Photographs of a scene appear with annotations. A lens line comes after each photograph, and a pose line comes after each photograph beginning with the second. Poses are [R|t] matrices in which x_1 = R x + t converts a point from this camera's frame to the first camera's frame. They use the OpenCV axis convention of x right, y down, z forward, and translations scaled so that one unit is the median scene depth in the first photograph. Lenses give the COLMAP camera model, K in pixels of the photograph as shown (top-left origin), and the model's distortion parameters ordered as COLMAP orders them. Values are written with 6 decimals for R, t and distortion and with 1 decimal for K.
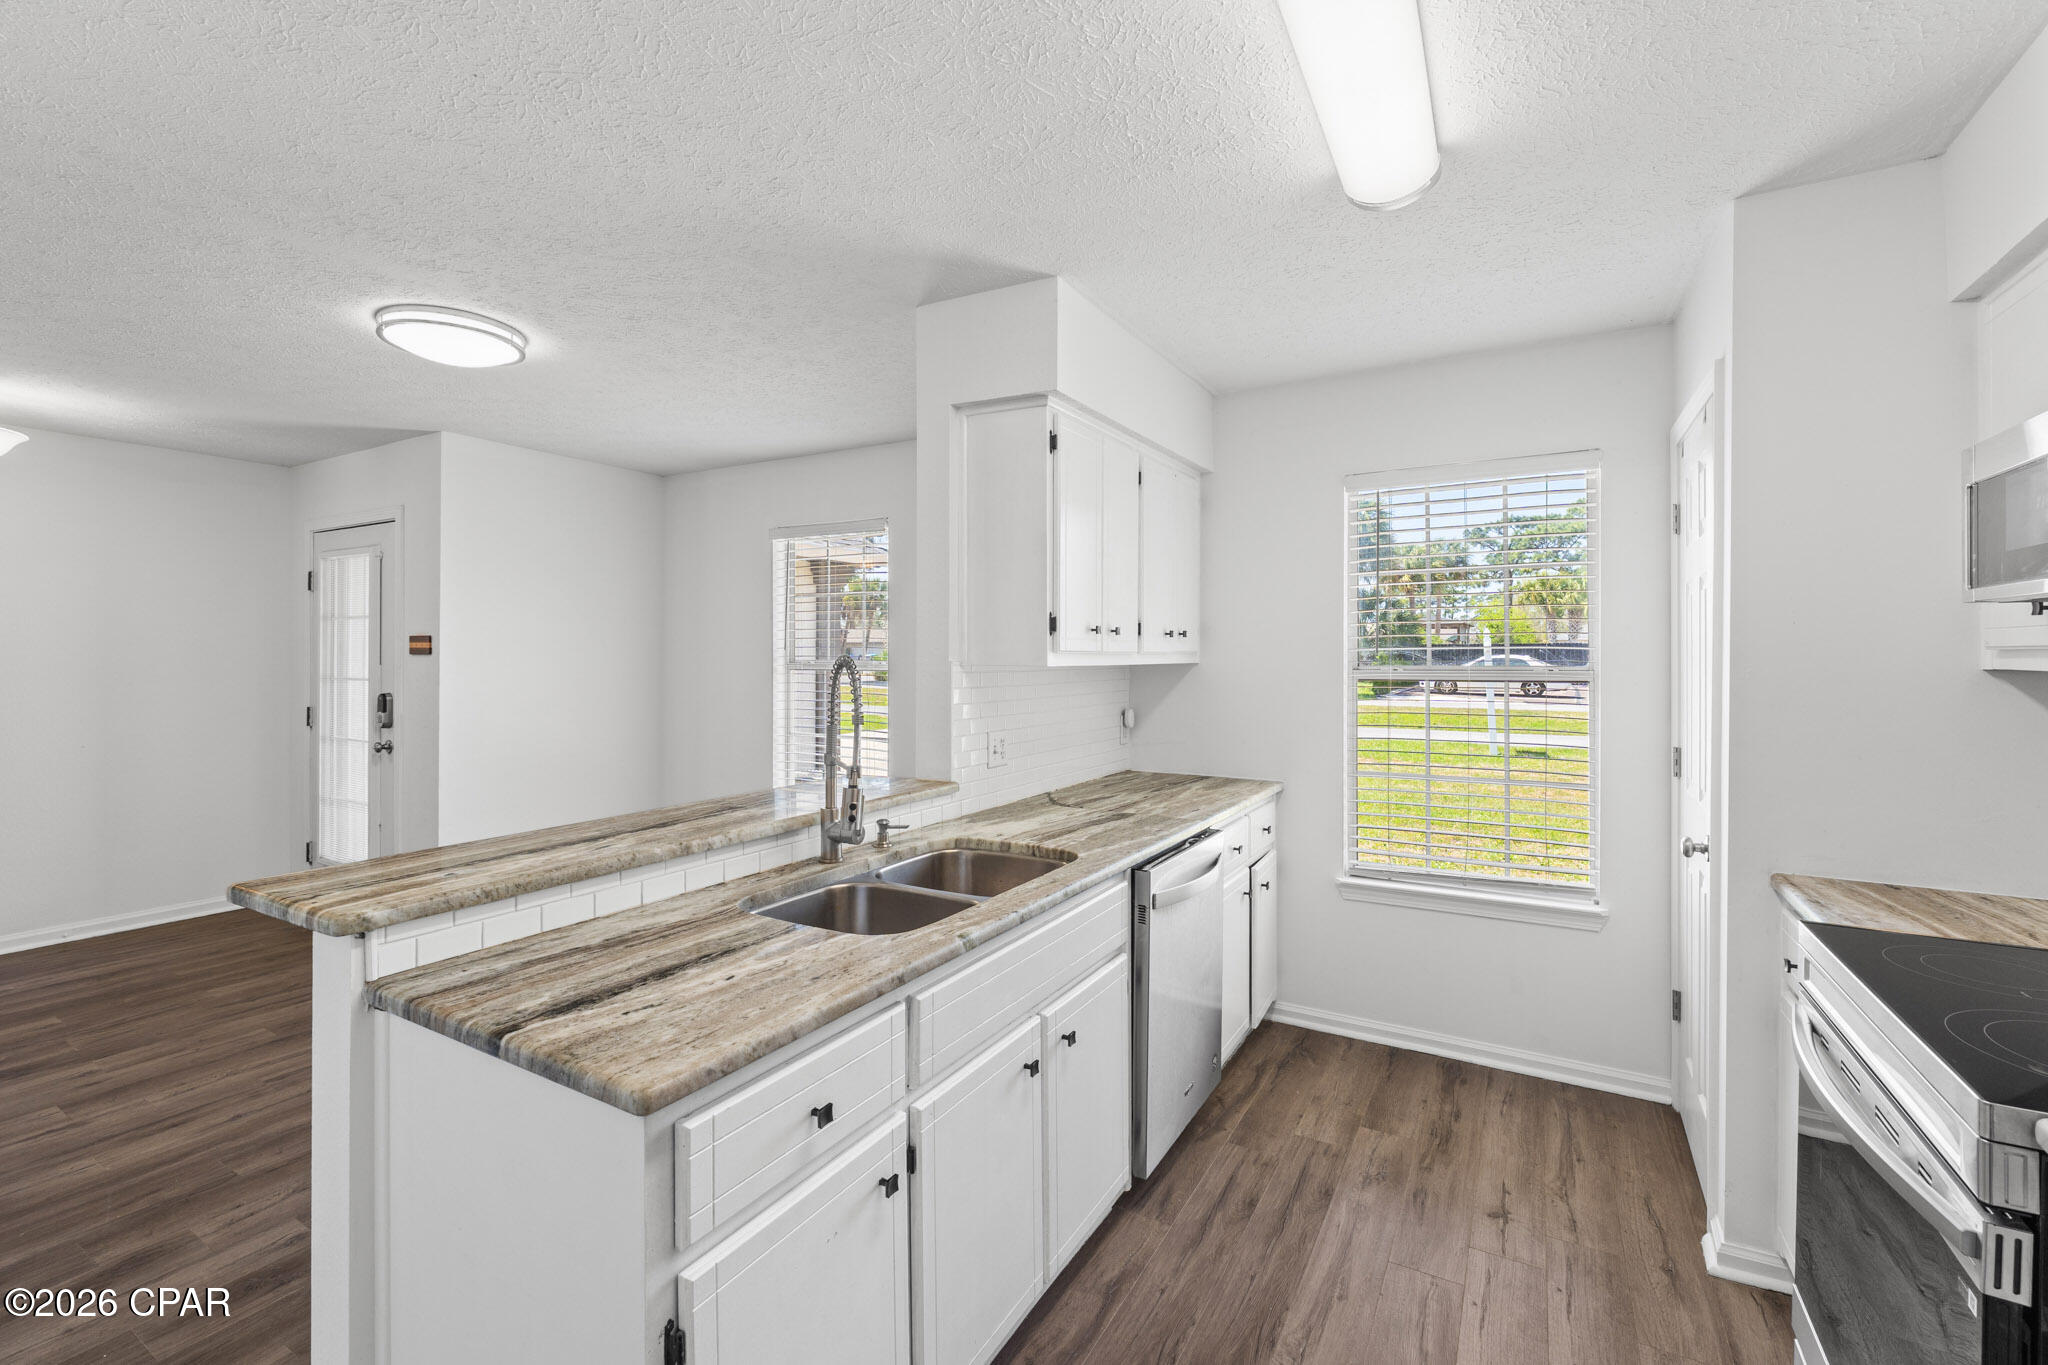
lens RADIAL K [[880.5, 0, 1037.9], [0, 880.5, 646.3], [0, 0, 1]] dist [-0.008813, -0.000158]
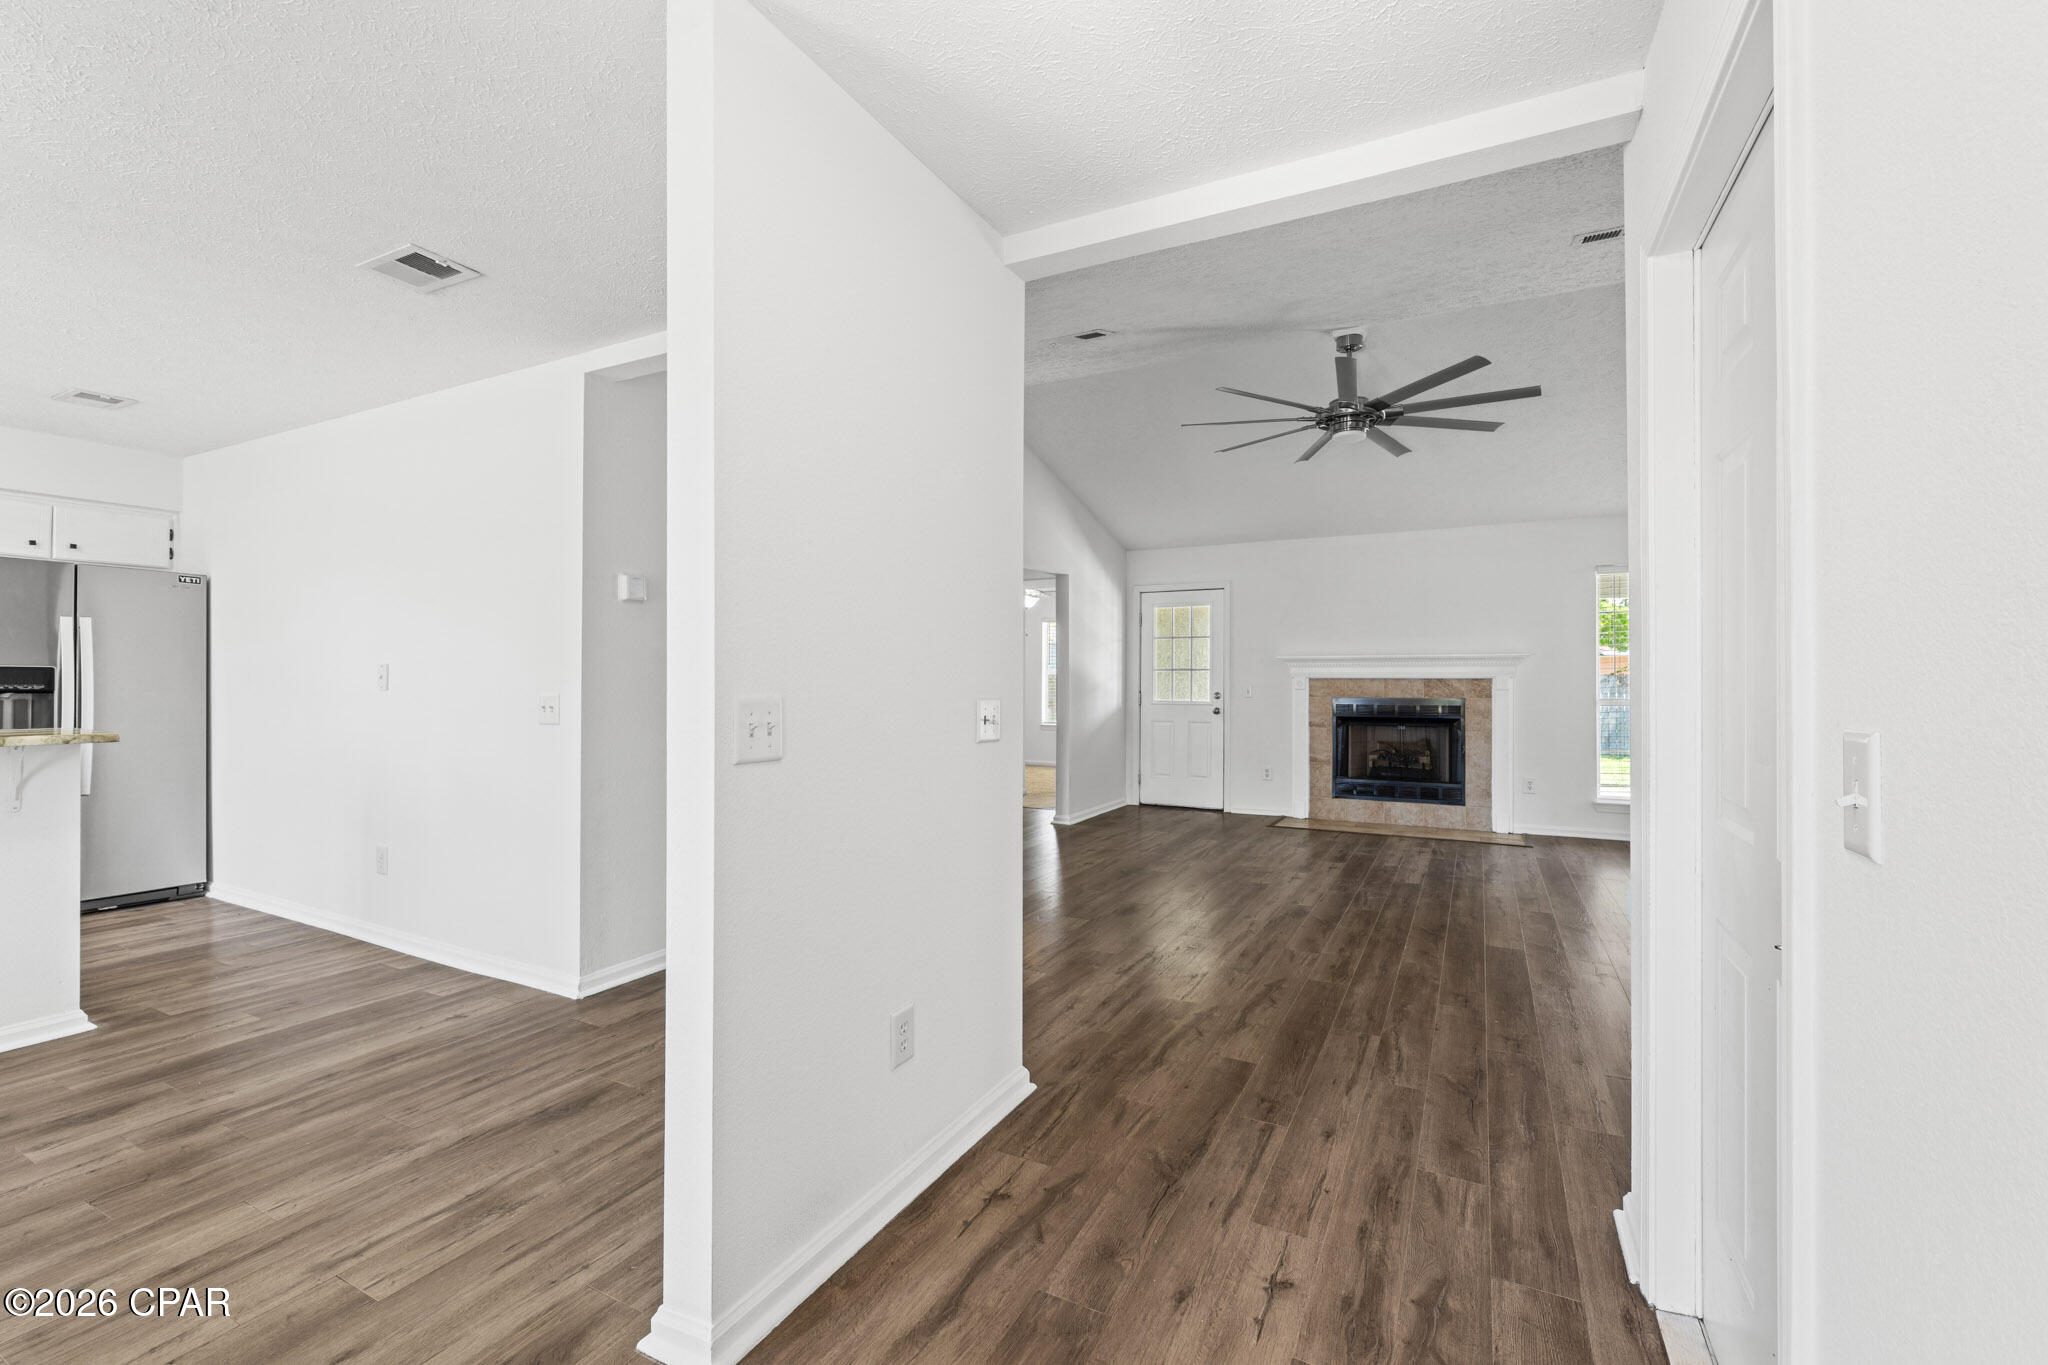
lens RADIAL K [[880.5, 0, 1009.2], [0, 880.5, 671.2], [0, 0, 1]] dist [-0.008813, -0.000158]
pose [[-0.999600, -0.002137, -0.028208, -2.766523], [-0.001670, 0.999861, -0.016567, 0.163810], [0.028239, -0.016513, -0.999465, 2.905988]]
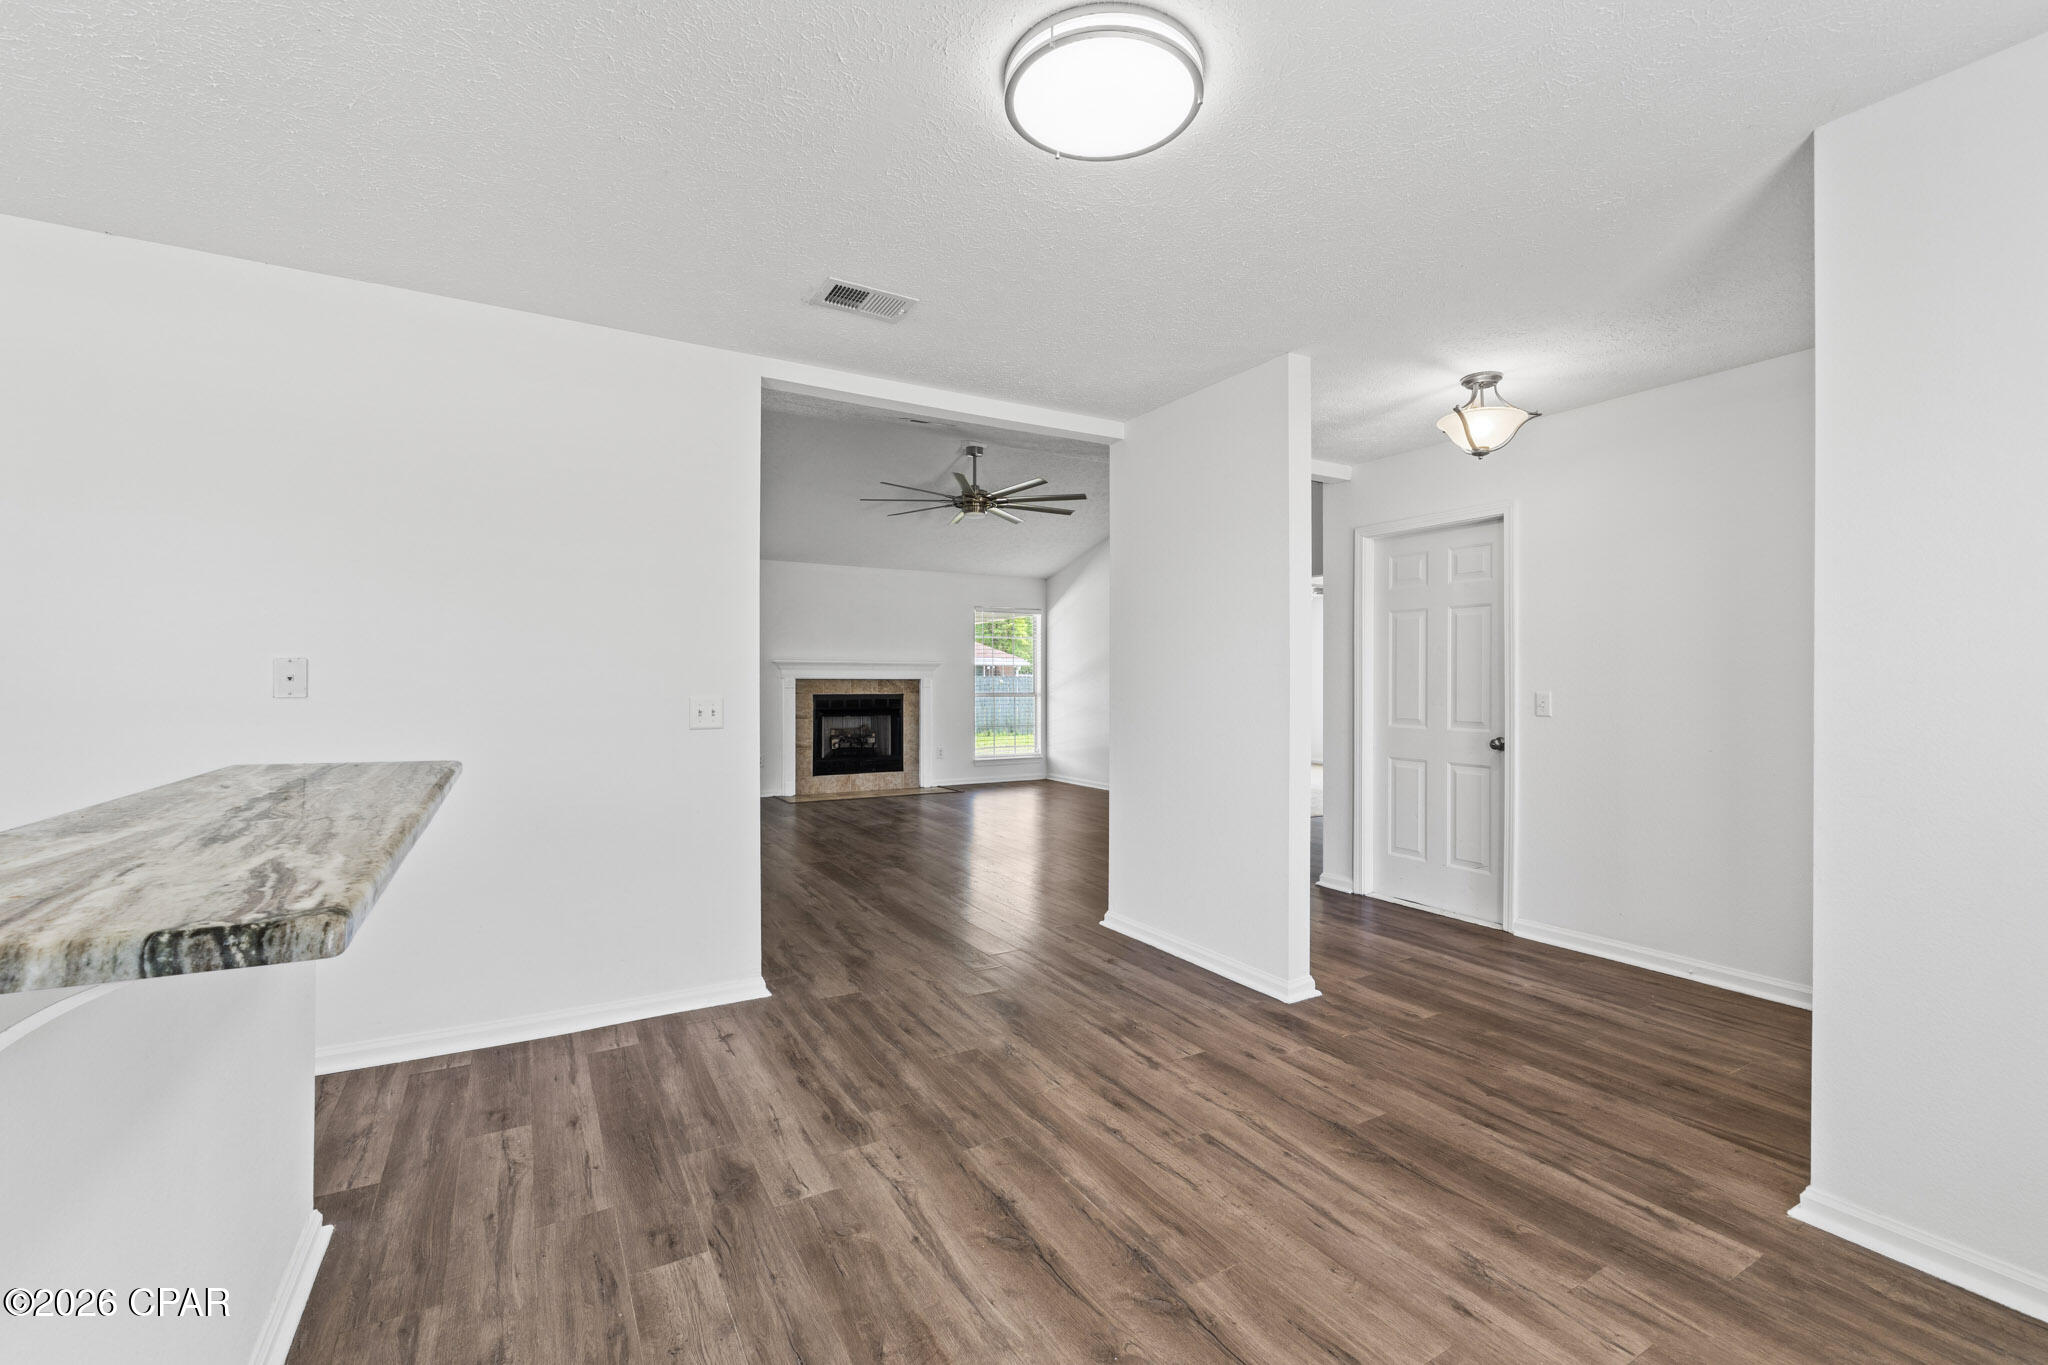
lens RADIAL K [[880.5, 0, 1036.5], [0, 880.5, 684.2], [0, 0, 1]] dist [-0.008813, -0.000158]
pose [[-0.503697, 0.005084, -0.863865, -0.183428], [0.004024, 0.999986, 0.003539, 0.137412], [0.863871, -0.001693, -0.503710, 2.417686]]
